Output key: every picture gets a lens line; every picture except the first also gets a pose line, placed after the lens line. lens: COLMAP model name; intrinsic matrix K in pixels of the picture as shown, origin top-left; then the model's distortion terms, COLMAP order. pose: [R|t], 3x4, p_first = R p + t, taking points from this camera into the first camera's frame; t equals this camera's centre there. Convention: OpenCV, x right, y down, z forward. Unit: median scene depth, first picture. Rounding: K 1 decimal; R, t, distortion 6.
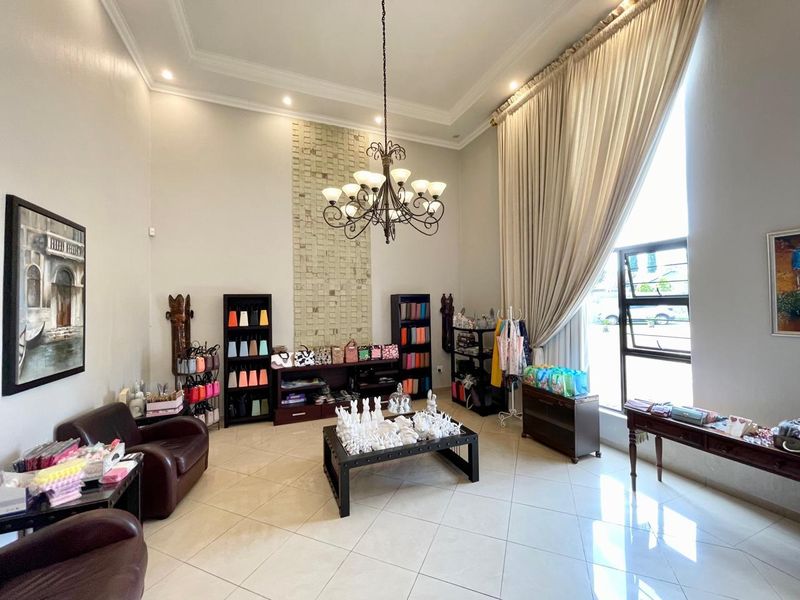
lens RADIAL K [[320.3, 0, 401.0], [0, 320.3, 301.2], [0, 0, 1]] dist [-0.002413, 0.000485]
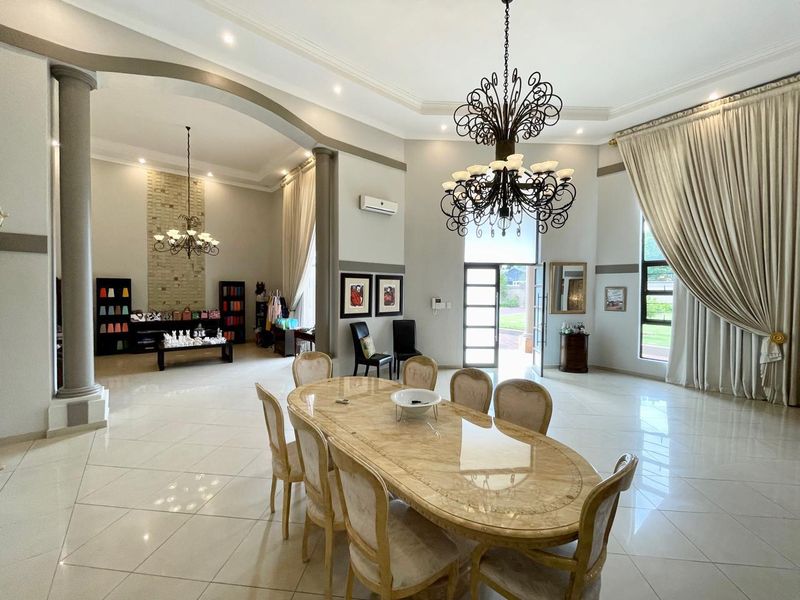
lens RADIAL K [[320.3, 0, 395.9], [0, 320.3, 299.2], [0, 0, 1]] dist [-0.002413, 0.000485]
pose [[0.960678, 0.019695, 0.276966, 0.469536], [-0.029416, 0.999087, 0.030987, -0.006586], [-0.276103, -0.037916, 0.960380, -1.003464]]
